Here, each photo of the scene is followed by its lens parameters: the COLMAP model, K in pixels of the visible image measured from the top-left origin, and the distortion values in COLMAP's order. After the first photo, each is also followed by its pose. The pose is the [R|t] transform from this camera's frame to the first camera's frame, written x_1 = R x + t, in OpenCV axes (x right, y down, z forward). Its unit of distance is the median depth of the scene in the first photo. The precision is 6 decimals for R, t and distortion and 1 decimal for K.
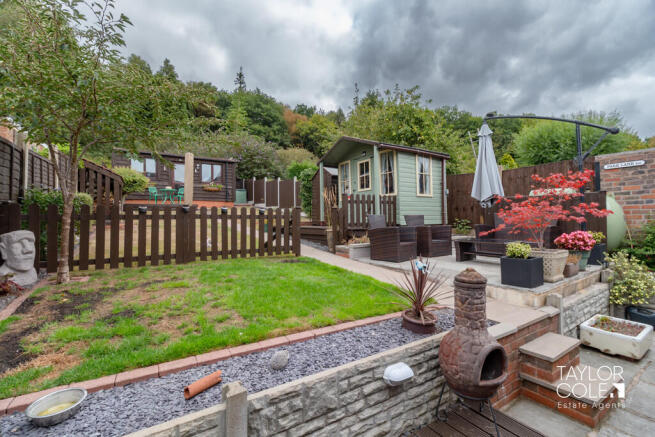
lens RADIAL K [[285.9, 0, 326.3], [0, 285.9, 215.0], [0, 0, 1]] dist [-0.002162, -0.000138]
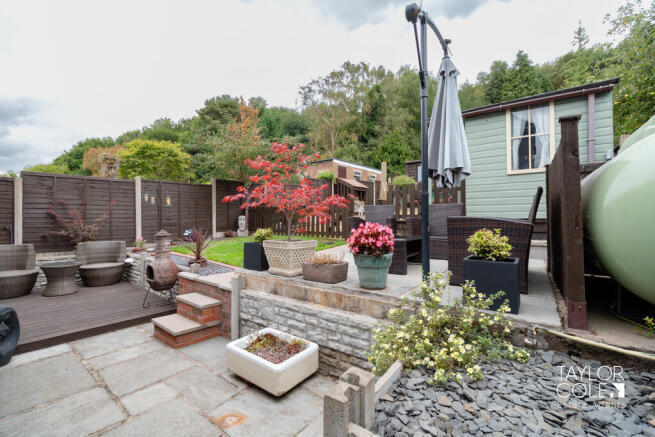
lens RADIAL K [[287.3, 0, 340.5], [0, 287.3, 217.5], [0, 0, 1]] dist [-0.000644, 0.000020]
pose [[0.359058, 0.008227, -0.933279, 0.644771], [0.010405, 0.999864, 0.012817, 0.016826], [0.933257, -0.014313, 0.358923, 0.324528]]
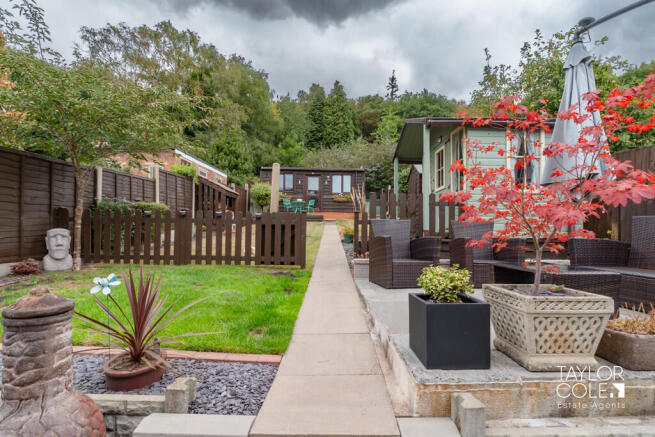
lens RADIAL K [[304.7, 0, 342.2], [0, 304.7, 233.6], [0, 0, 1]] dist [-0.000946, 0.000178]
pose [[0.850682, 0.019751, -0.525309, 0.301099], [-0.012338, 0.999769, 0.017611, 0.014109], [0.525536, -0.008500, 0.850729, 0.186953]]
